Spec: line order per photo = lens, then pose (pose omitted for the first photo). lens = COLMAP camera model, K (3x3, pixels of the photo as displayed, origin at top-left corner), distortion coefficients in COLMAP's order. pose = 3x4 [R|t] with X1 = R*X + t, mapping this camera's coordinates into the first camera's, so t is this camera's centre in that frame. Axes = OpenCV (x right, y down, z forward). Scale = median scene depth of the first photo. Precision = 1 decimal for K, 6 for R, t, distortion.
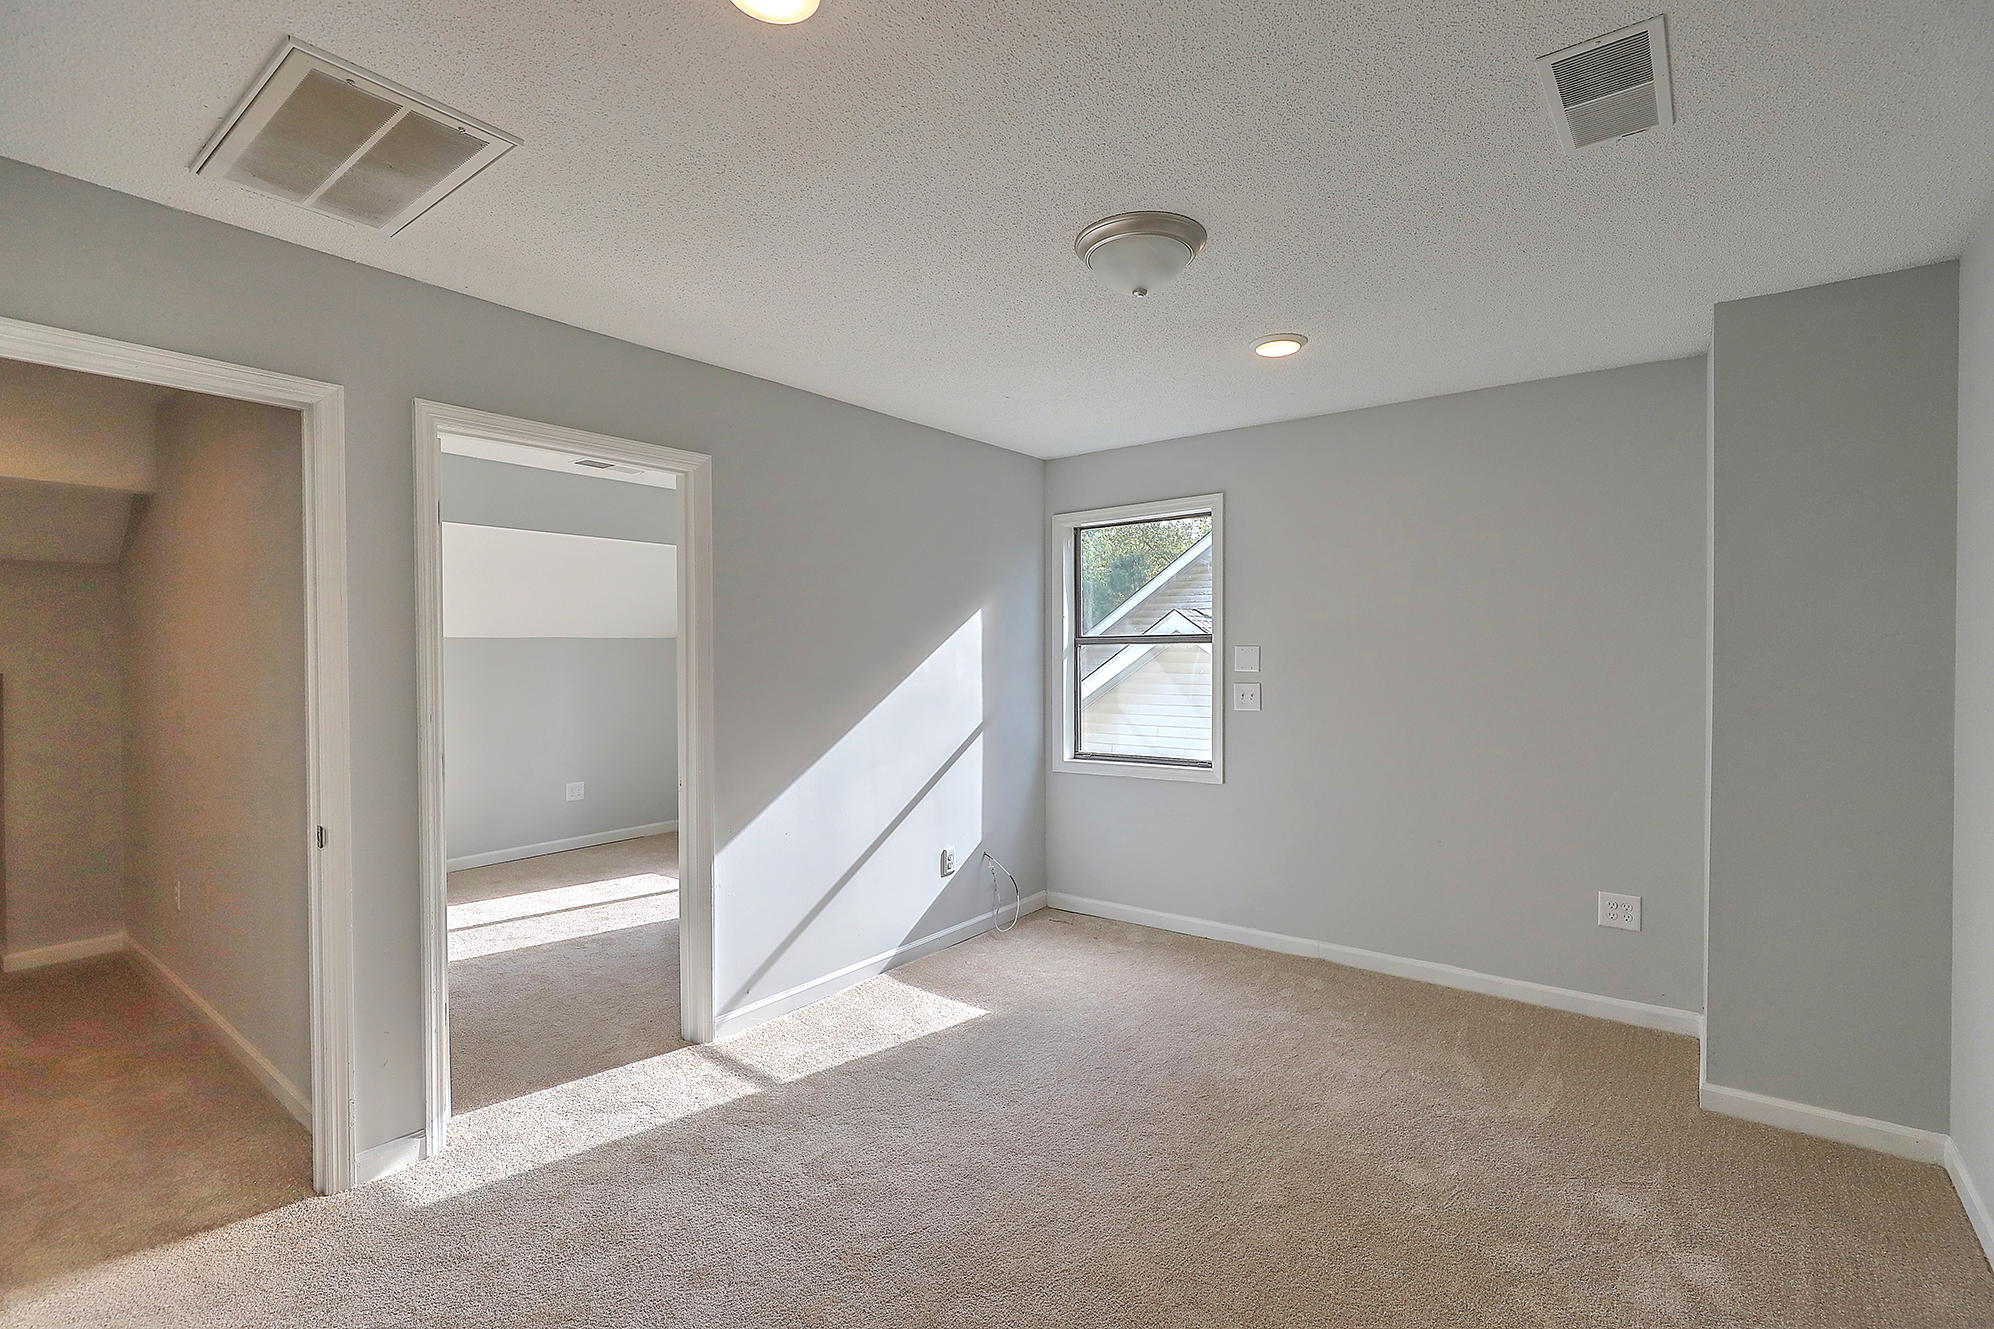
lens RADIAL K [[903.0, 0, 1008.3], [0, 903.0, 655.2], [0, 0, 1]] dist [0.001651, 0.000177]
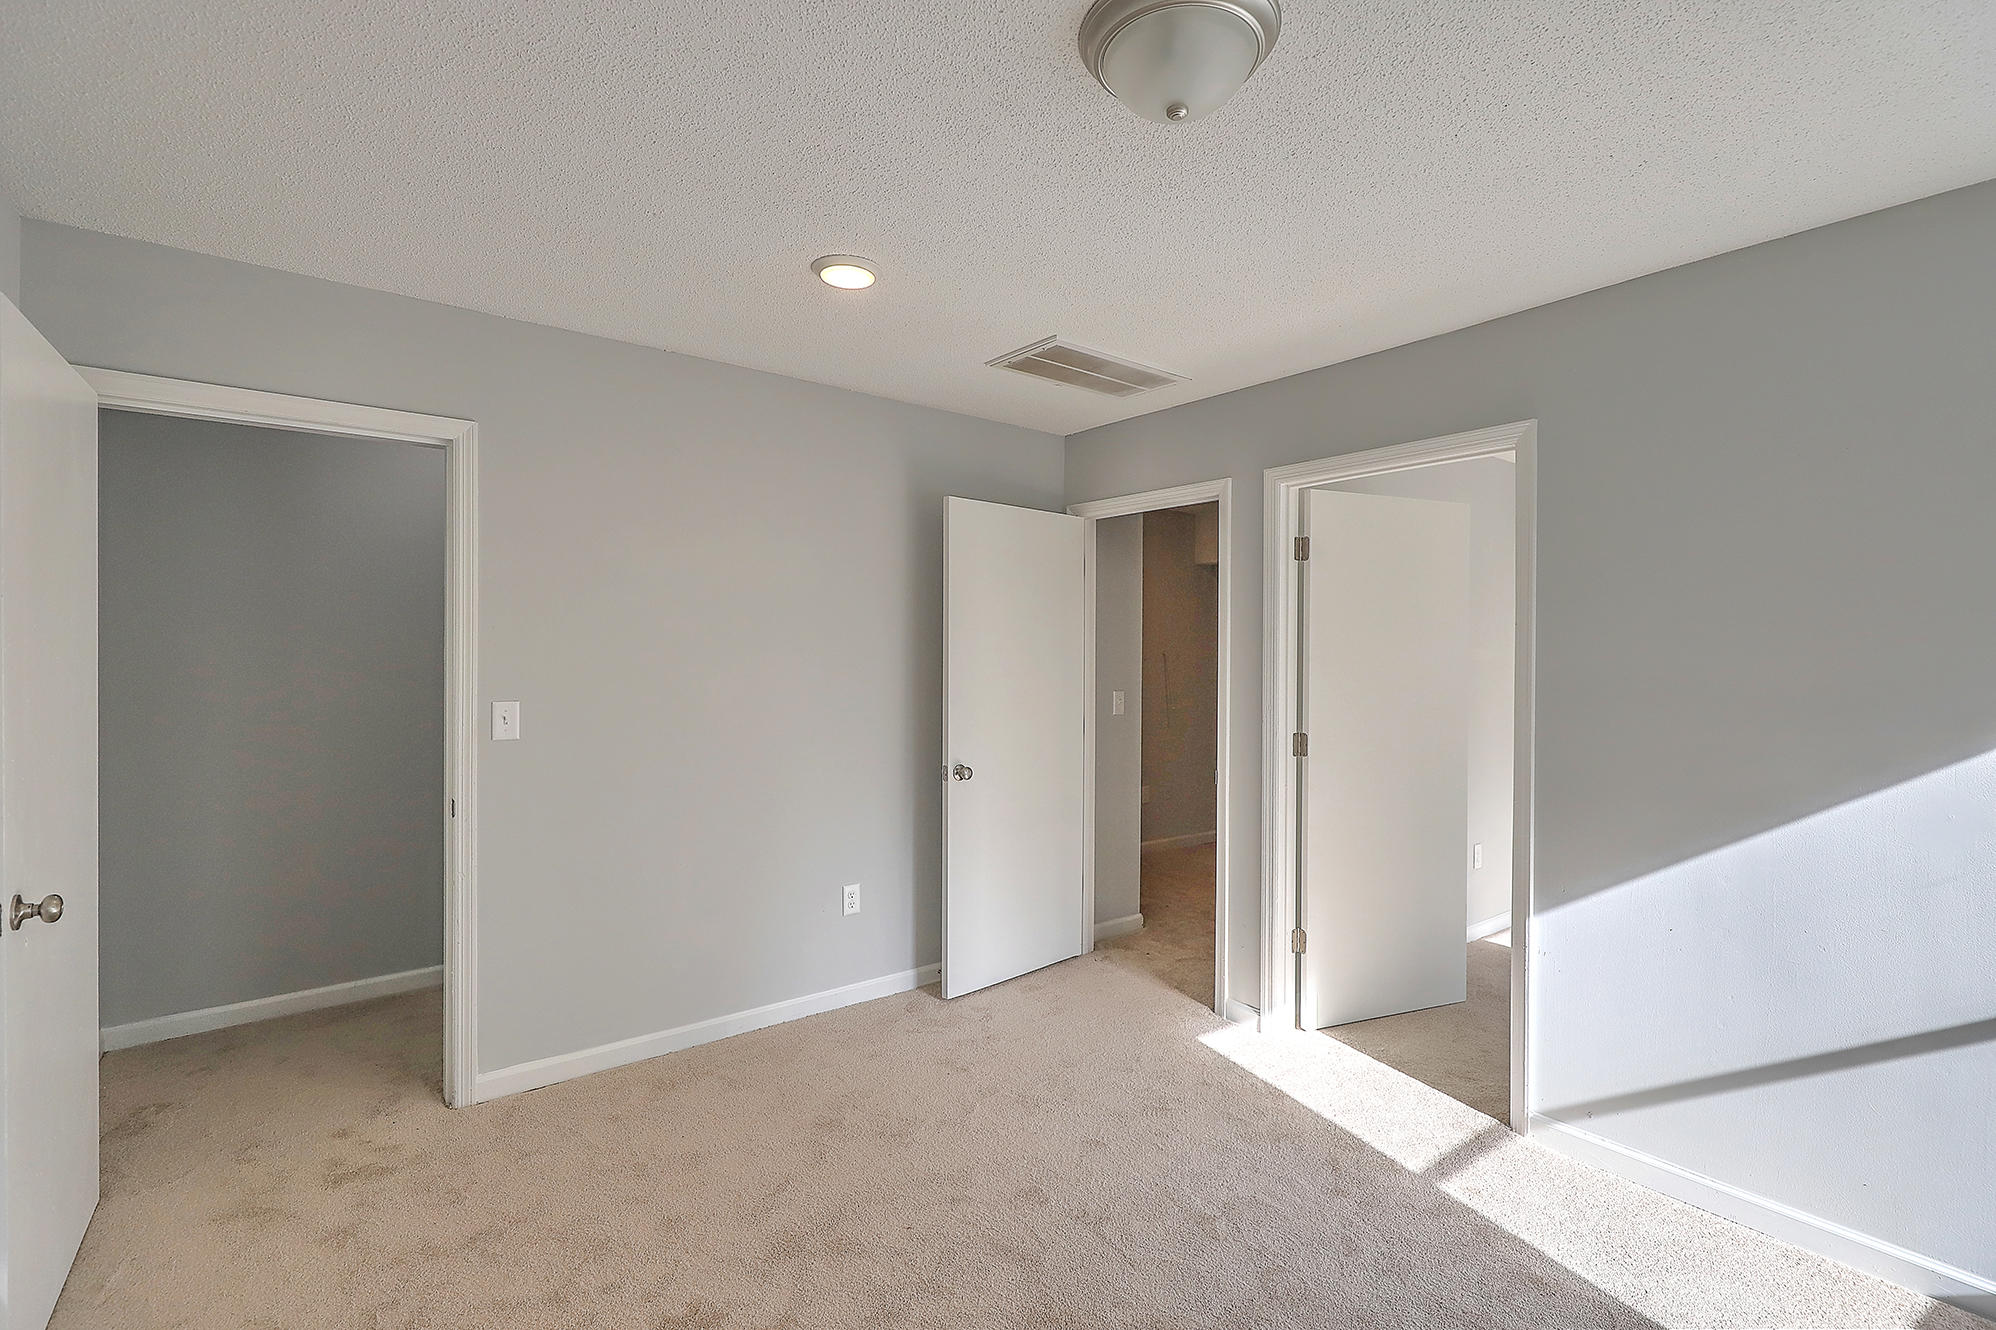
lens RADIAL K [[903.9, 0, 1008.4], [0, 903.9, 664.7], [0, 0, 1]] dist [0.001651, 0.000177]
pose [[-0.254516, 0.008648, -0.967030, 0.747794], [-0.015660, 0.999792, 0.013062, -0.003580], [0.966942, 0.018468, -0.254327, 0.964615]]
